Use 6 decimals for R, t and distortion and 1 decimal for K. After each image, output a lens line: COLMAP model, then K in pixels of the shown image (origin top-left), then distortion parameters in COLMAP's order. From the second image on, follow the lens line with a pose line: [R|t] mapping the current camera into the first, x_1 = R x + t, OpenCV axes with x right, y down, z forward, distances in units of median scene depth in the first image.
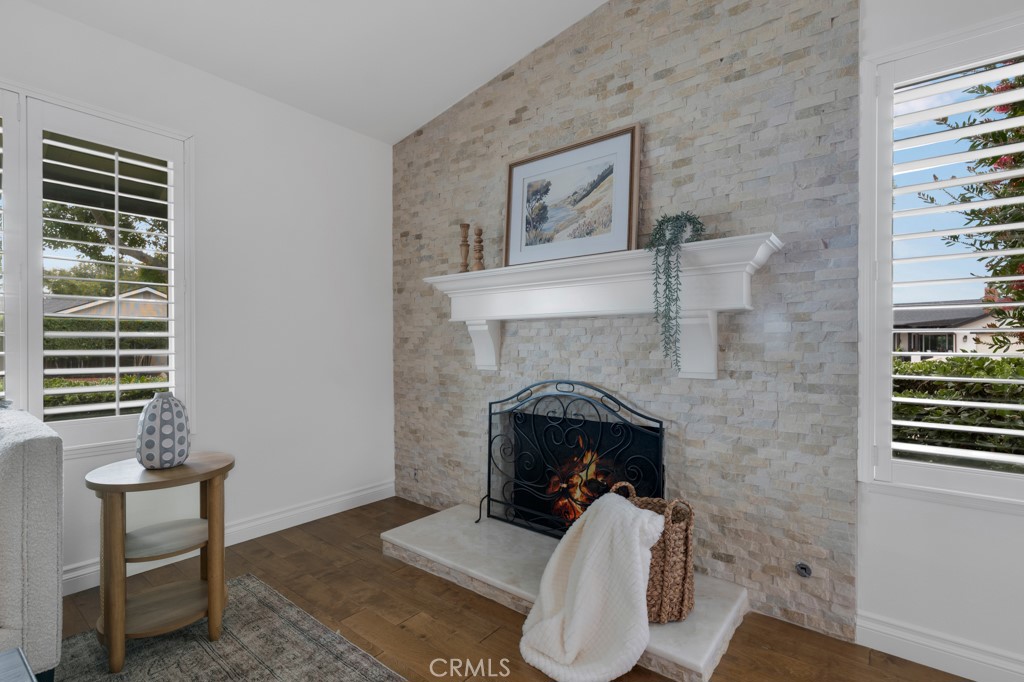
lens RADIAL K [[480.5, 0, 515.8], [0, 480.5, 346.1], [0, 0, 1]] dist [-0.000669, 0.000287]
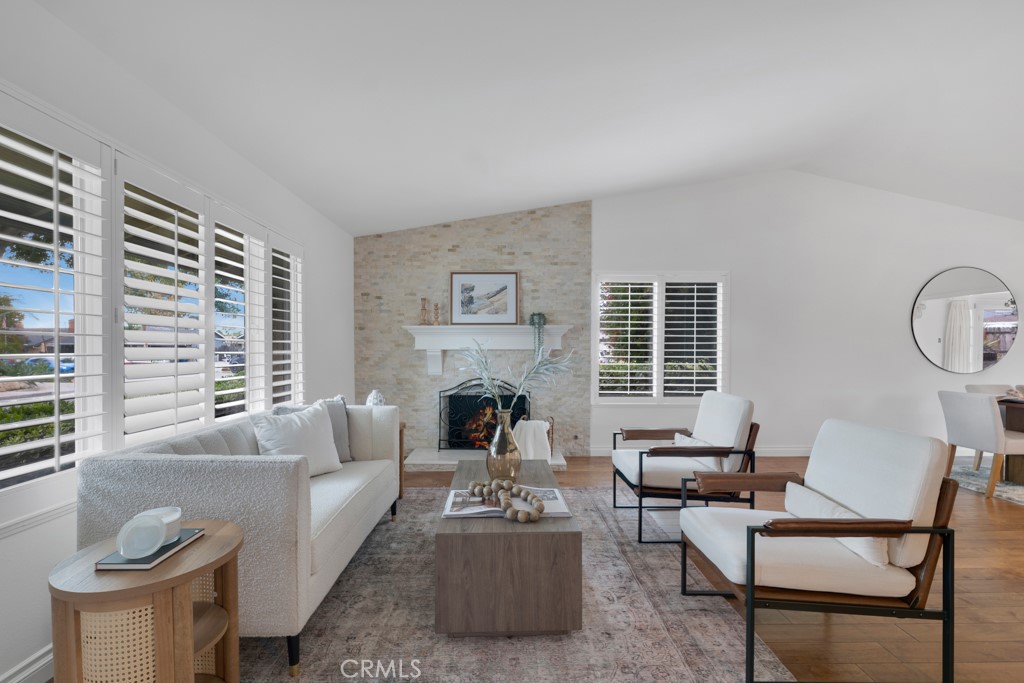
lens RADIAL K [[457.5, 0, 502.1], [0, 457.5, 353.8], [0, 0, 1]] dist [0.002261, -0.000014]
pose [[0.777065, -0.007743, 0.629373, -1.105525], [0.002800, 0.999957, 0.008844, -0.055401], [-0.629415, -0.005110, 0.777053, -0.656079]]
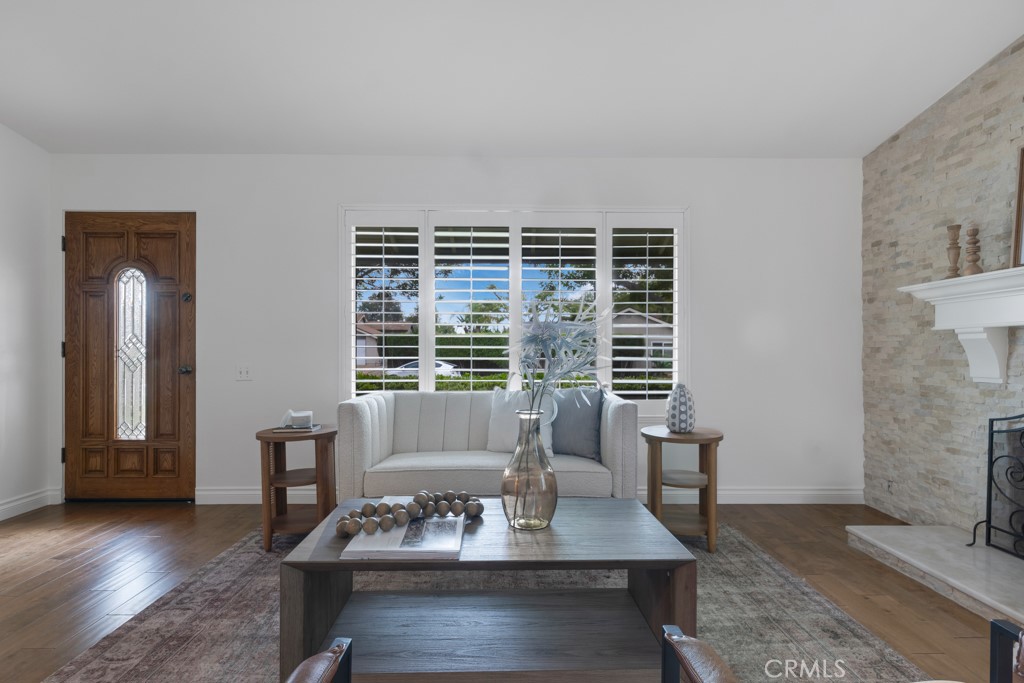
lens RADIAL K [[480.5, 0, 497.9], [0, 480.5, 353.6], [0, 0, 1]] dist [-0.000669, 0.000287]
pose [[0.612037, 0.000970, -0.790828, 0.099104], [-0.004088, 0.999990, -0.001937, 0.000815], [0.790818, 0.004419, 0.612035, -0.300386]]
